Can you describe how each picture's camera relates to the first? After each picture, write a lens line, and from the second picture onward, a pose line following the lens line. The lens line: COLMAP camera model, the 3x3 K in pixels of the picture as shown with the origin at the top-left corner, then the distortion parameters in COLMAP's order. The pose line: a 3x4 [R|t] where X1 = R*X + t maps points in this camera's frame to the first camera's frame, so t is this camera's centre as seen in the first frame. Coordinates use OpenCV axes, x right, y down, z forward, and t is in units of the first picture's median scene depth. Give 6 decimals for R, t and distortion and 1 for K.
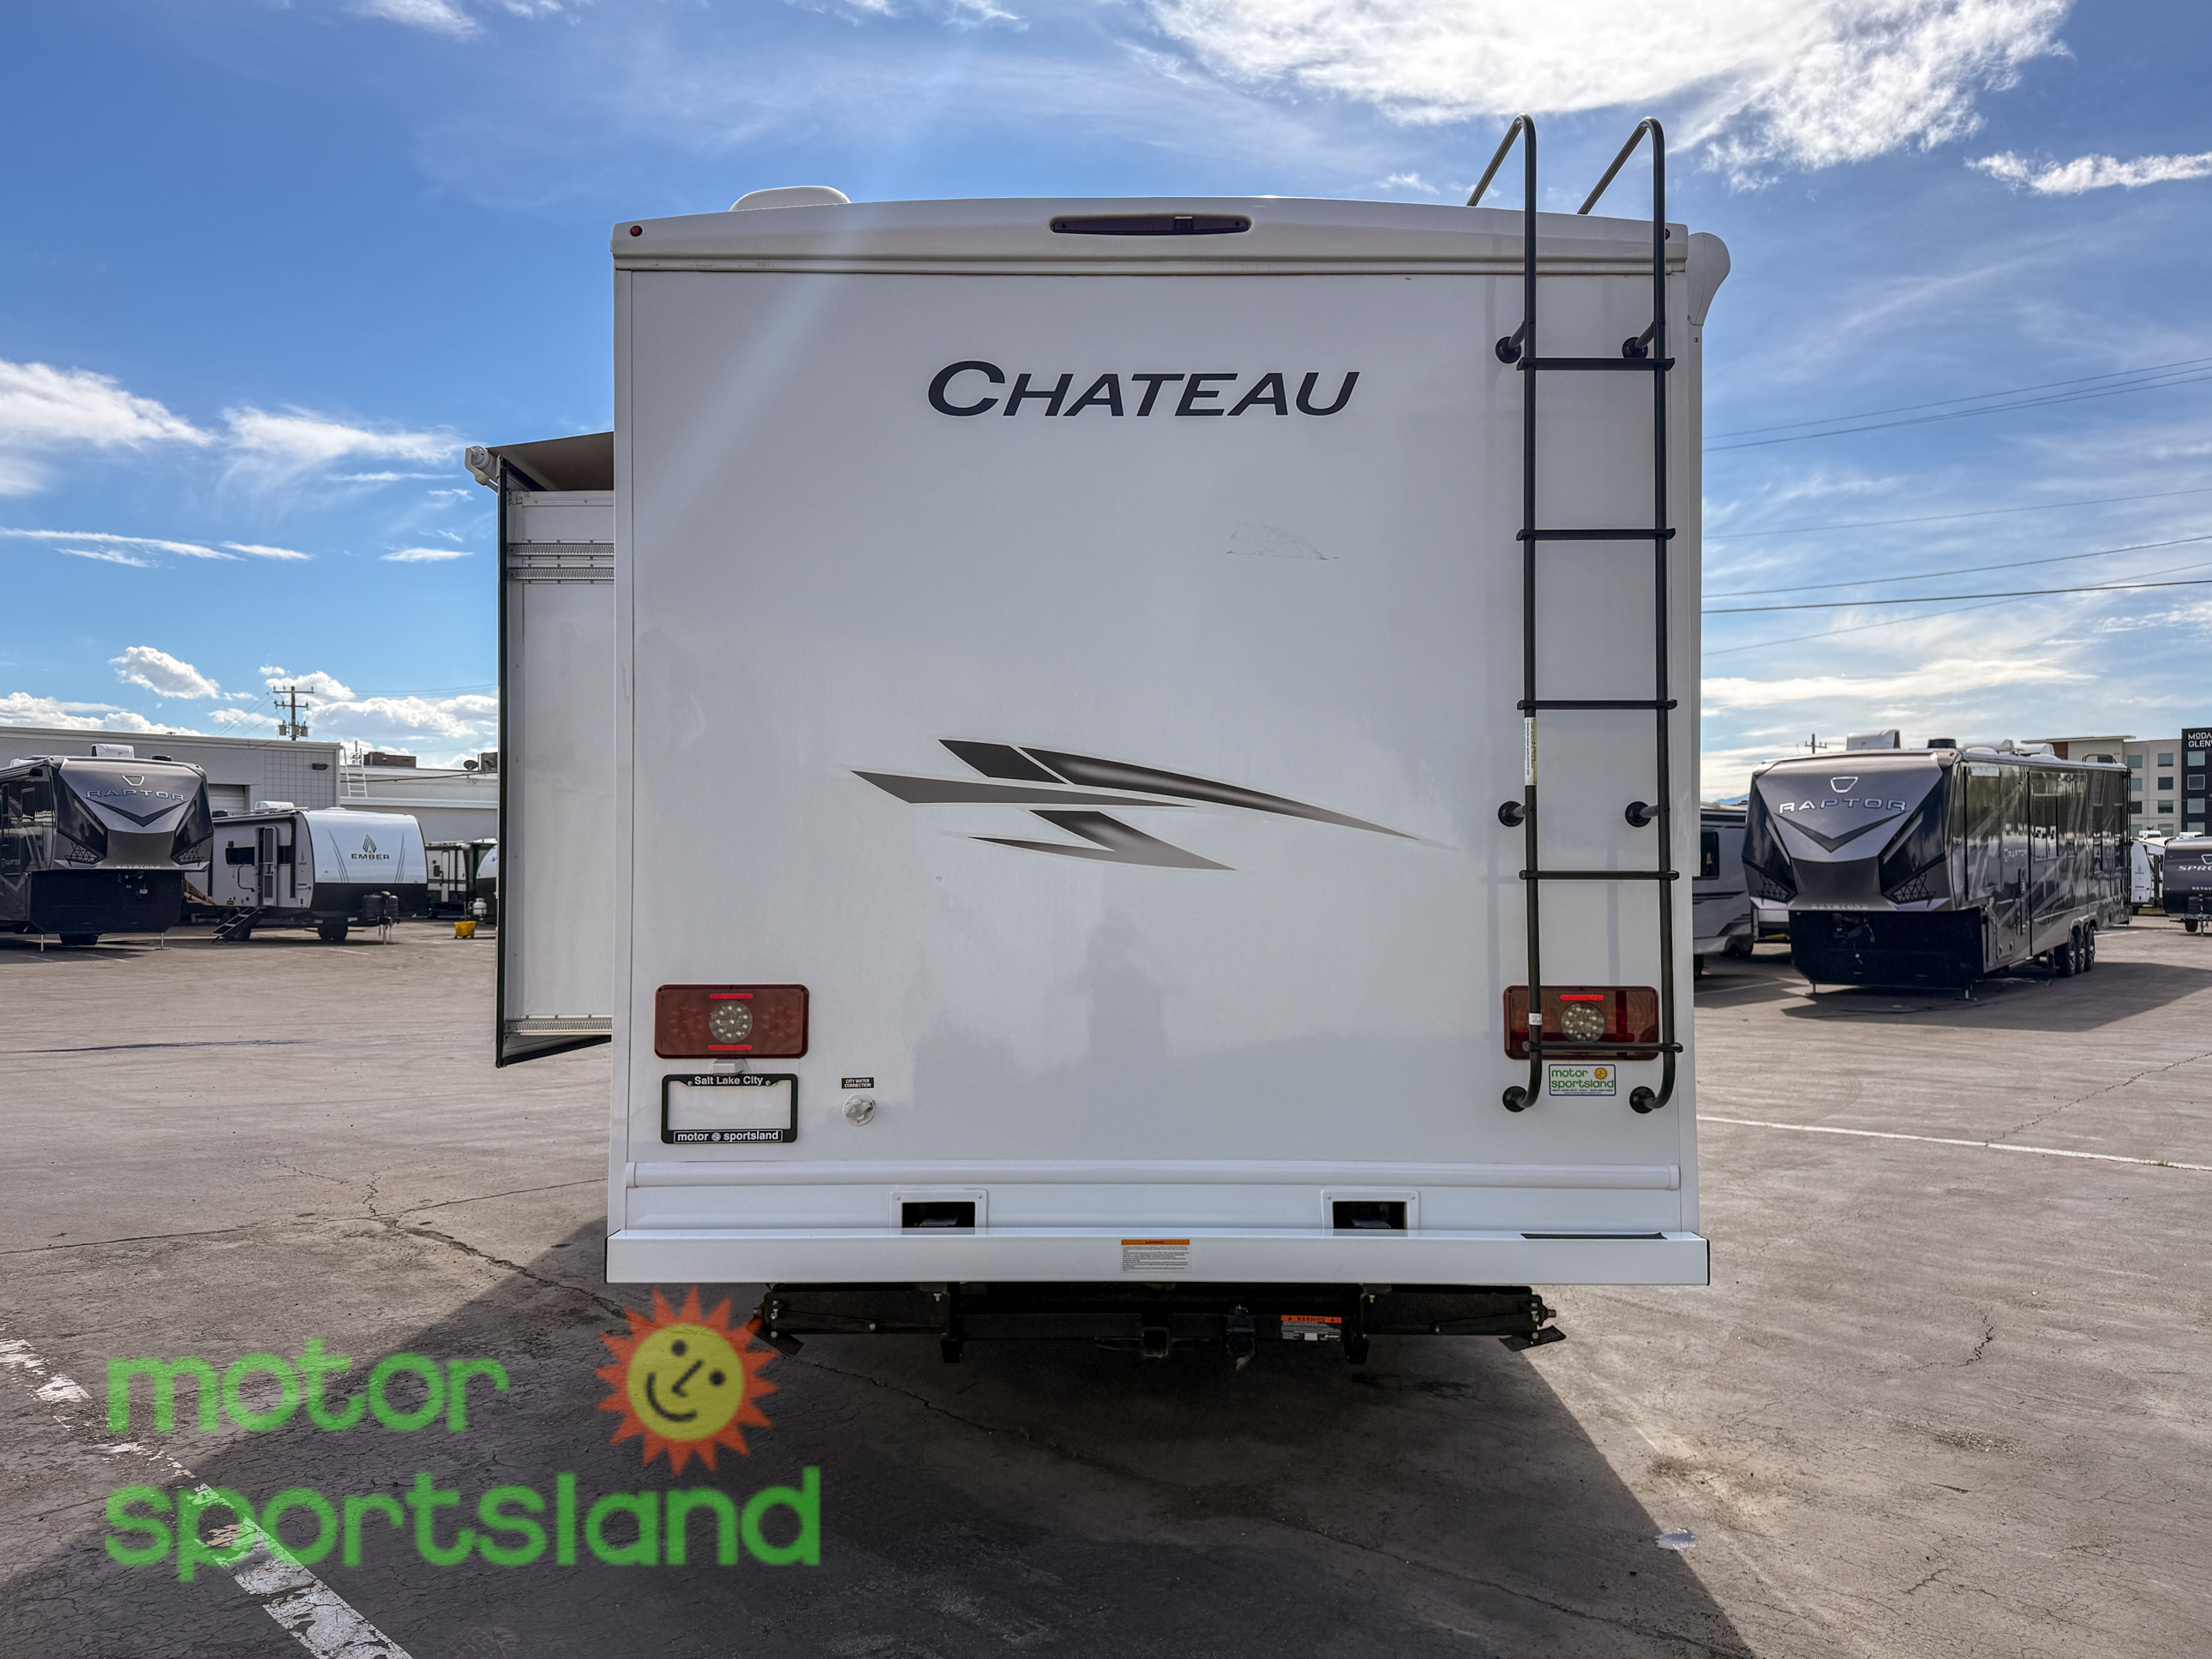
lens RADIAL K [[1599.2, 0, 1110.6], [0, 1599.2, 875.7], [0, 0, 1]] dist [0.140146, -0.190426]
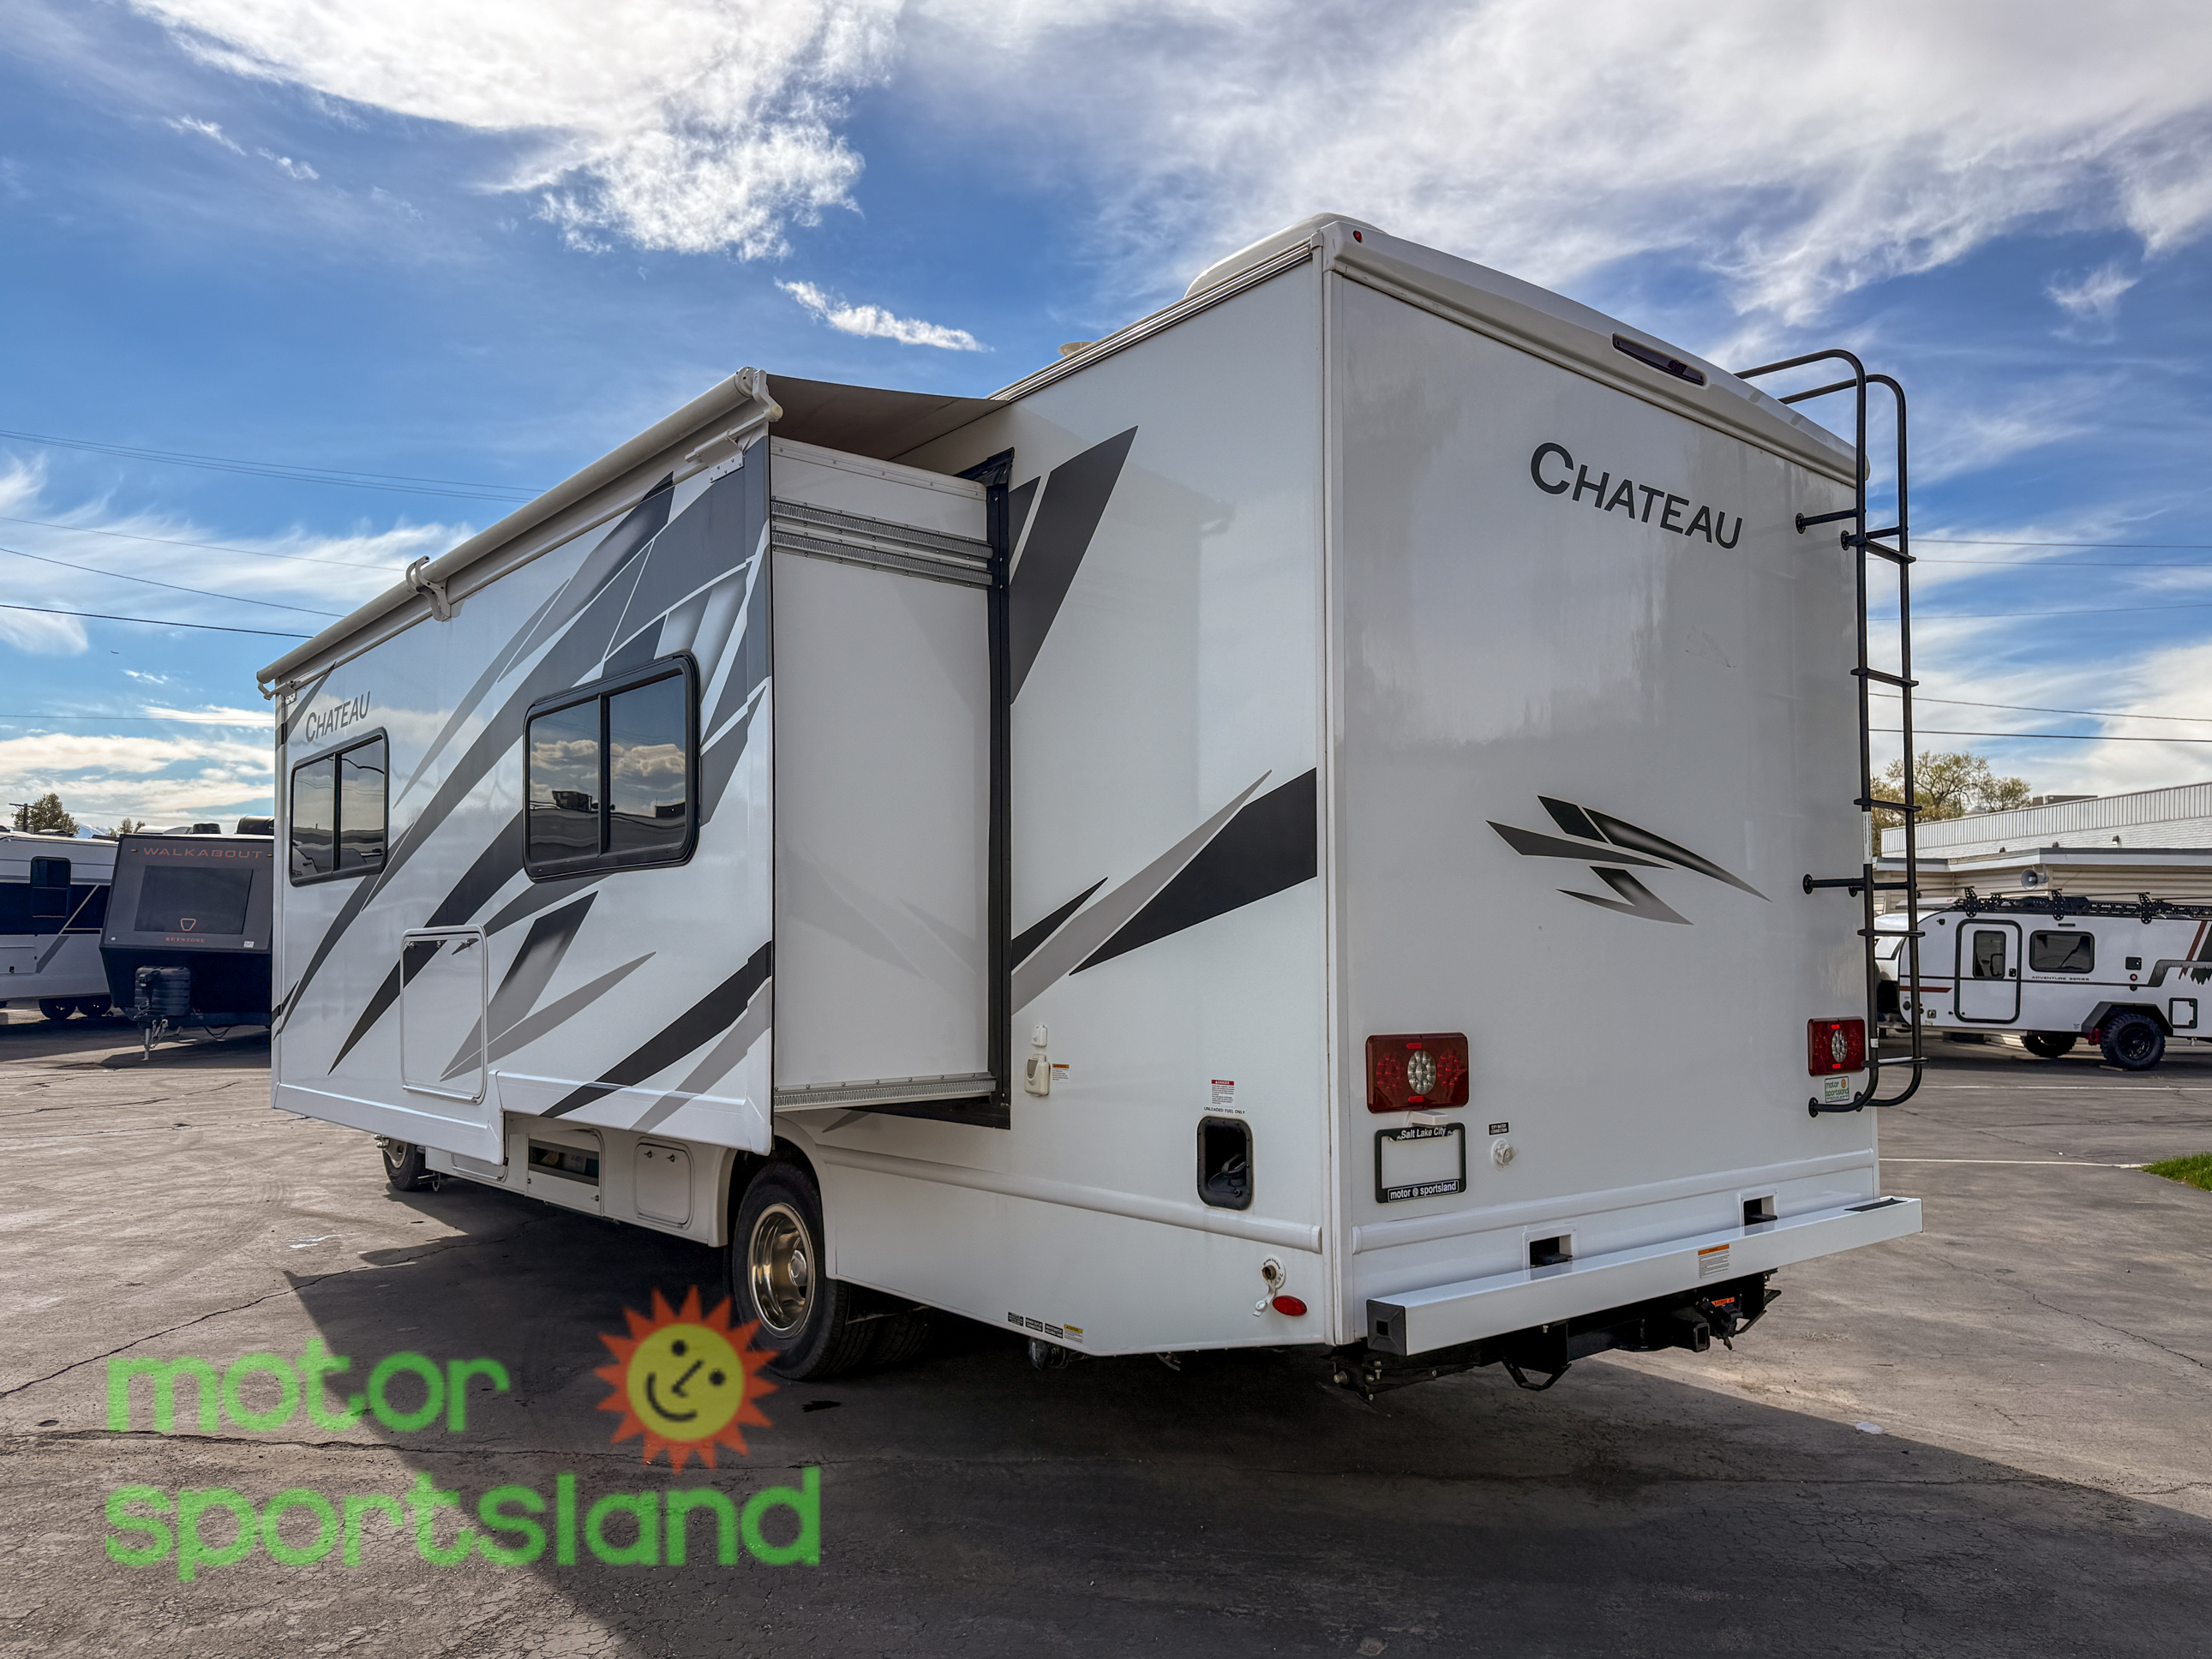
lens RADIAL K [[1626.6, 0, 1111.0], [0, 1626.6, 912.8], [0, 0, 1]] dist [0.105688, -0.118206]
pose [[0.751128, 0.021226, 0.659815, -1.018180], [-0.014936, 0.999774, -0.015159, 0.012113], [-0.659988, 0.001532, 0.751275, 0.379221]]
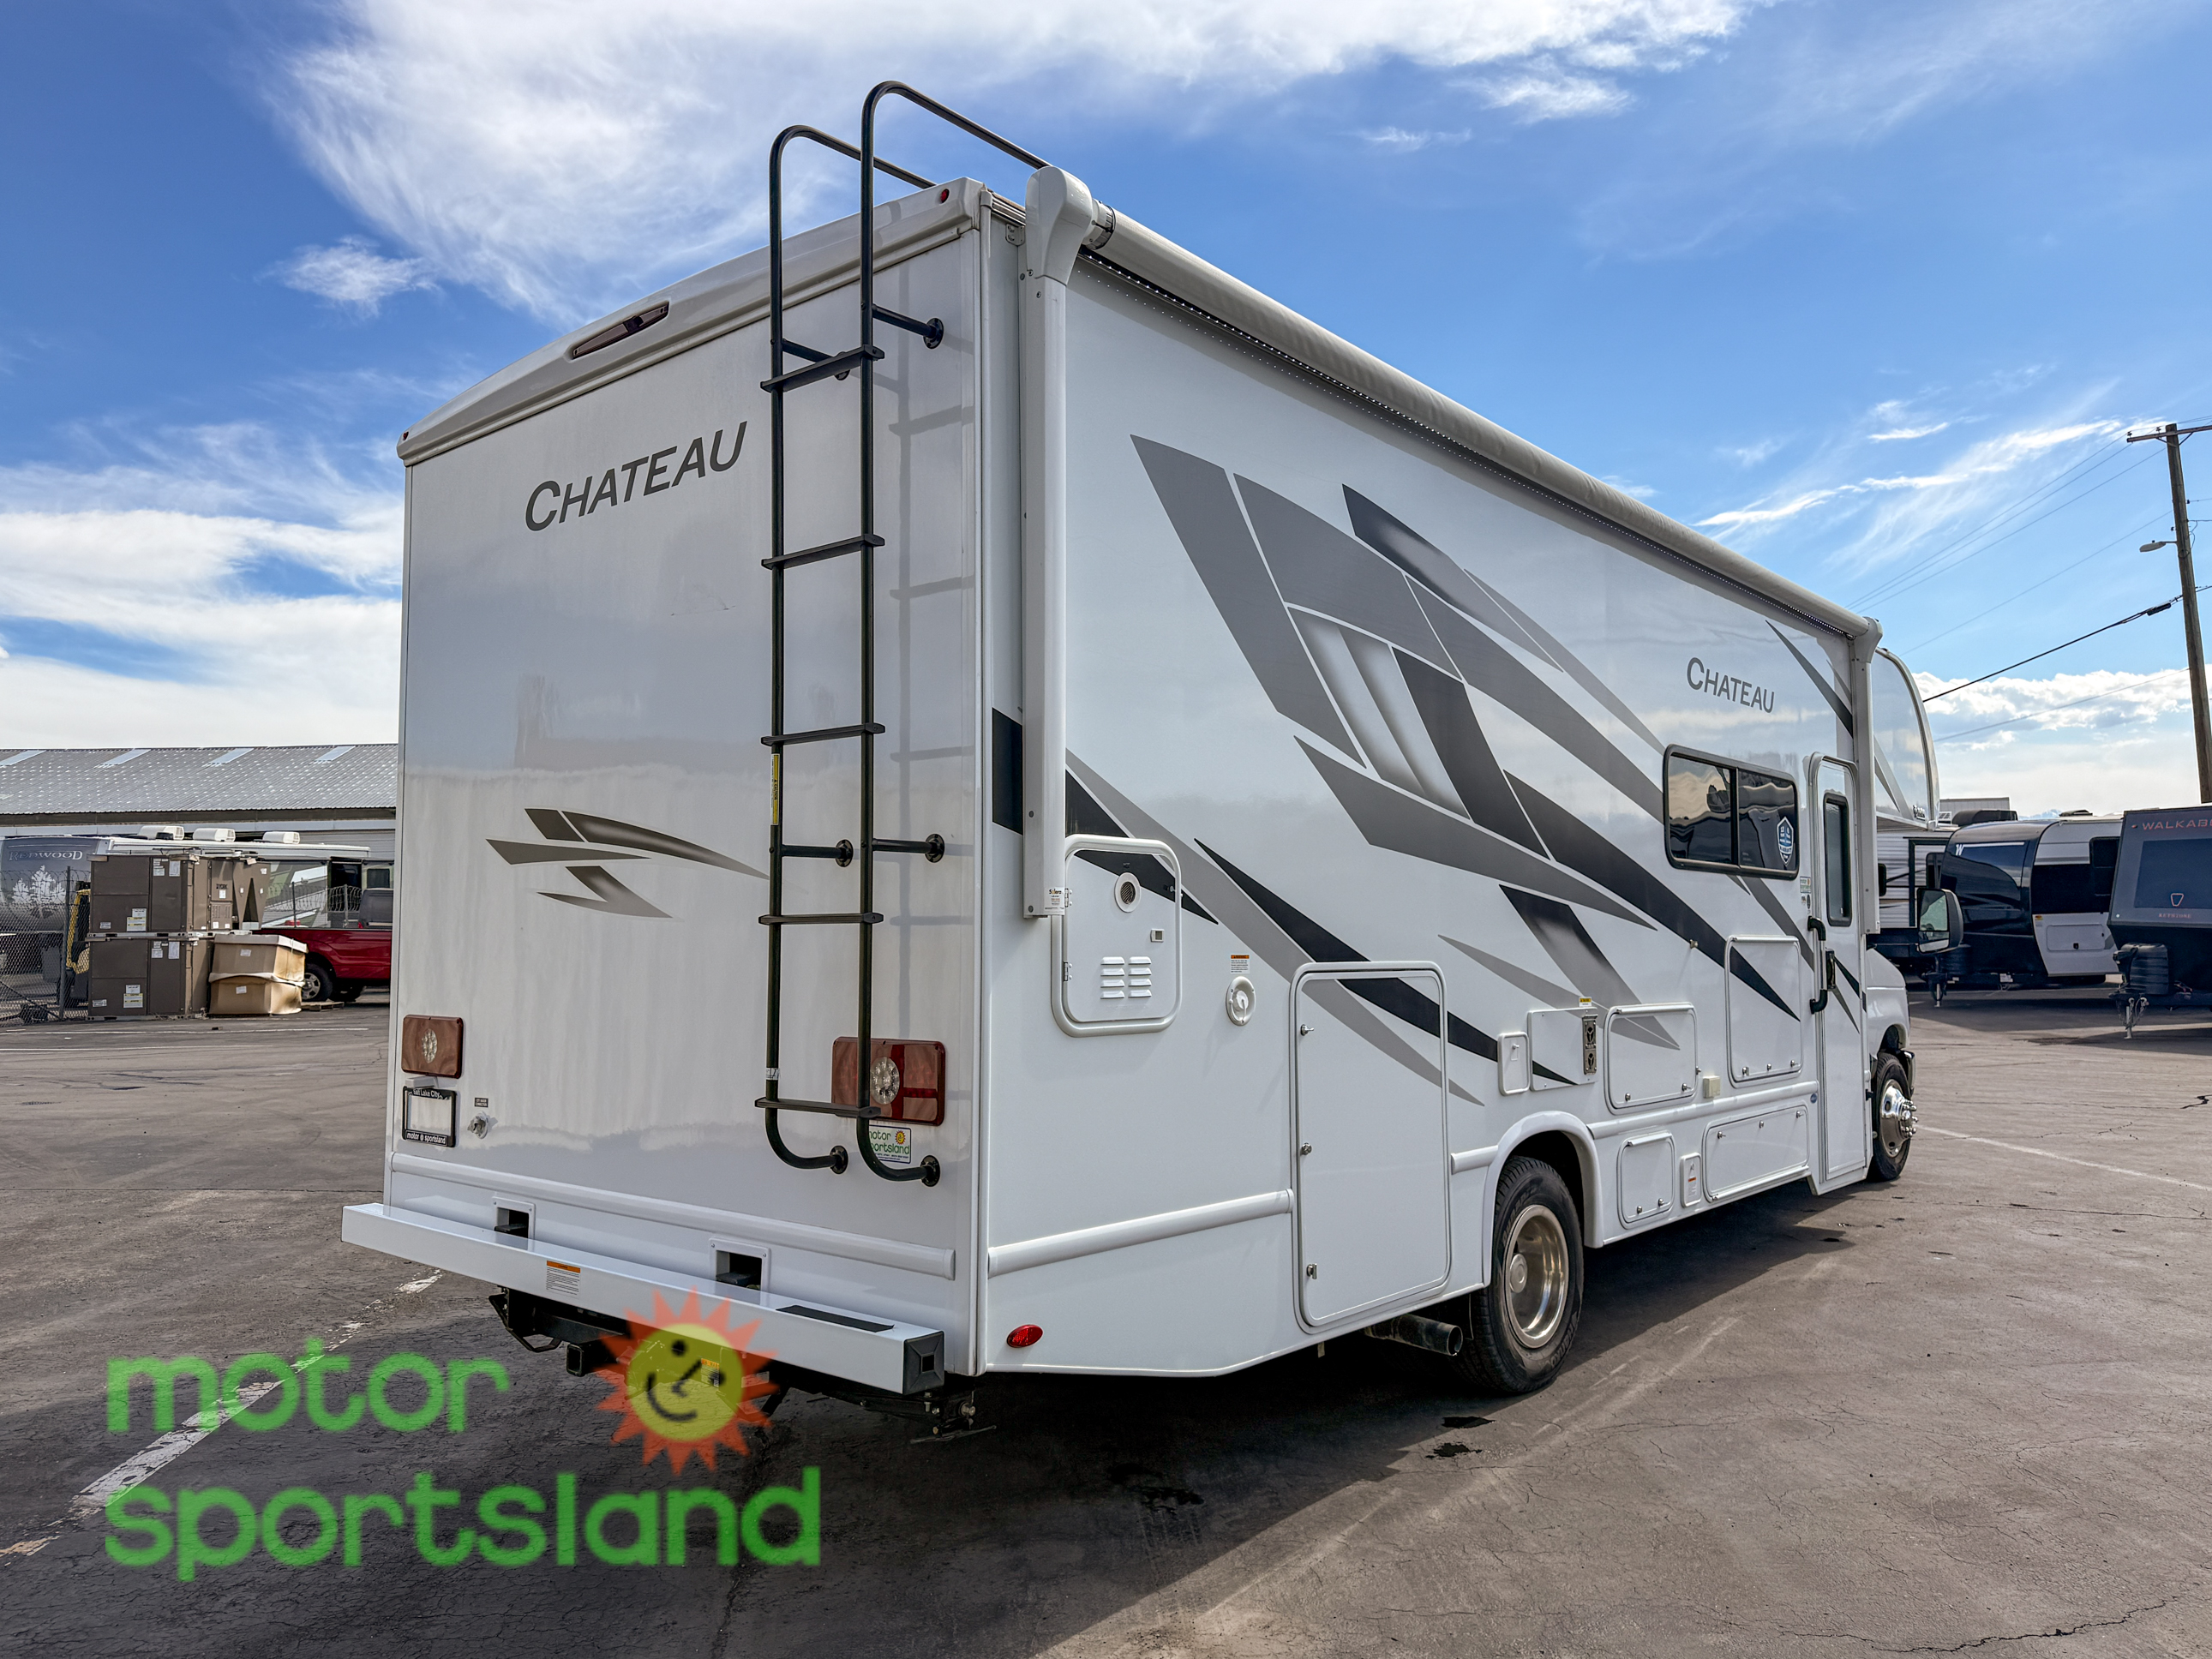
lens RADIAL K [[1571.1, 0, 1088.8], [0, 1571.1, 857.4], [0, 0, 1]] dist [0.089197, -0.088640]
pose [[0.753225, -0.037204, -0.656710, 0.948436], [0.018219, 0.999196, -0.035710, -0.001307], [0.657510, 0.014933, 0.753298, 0.402925]]
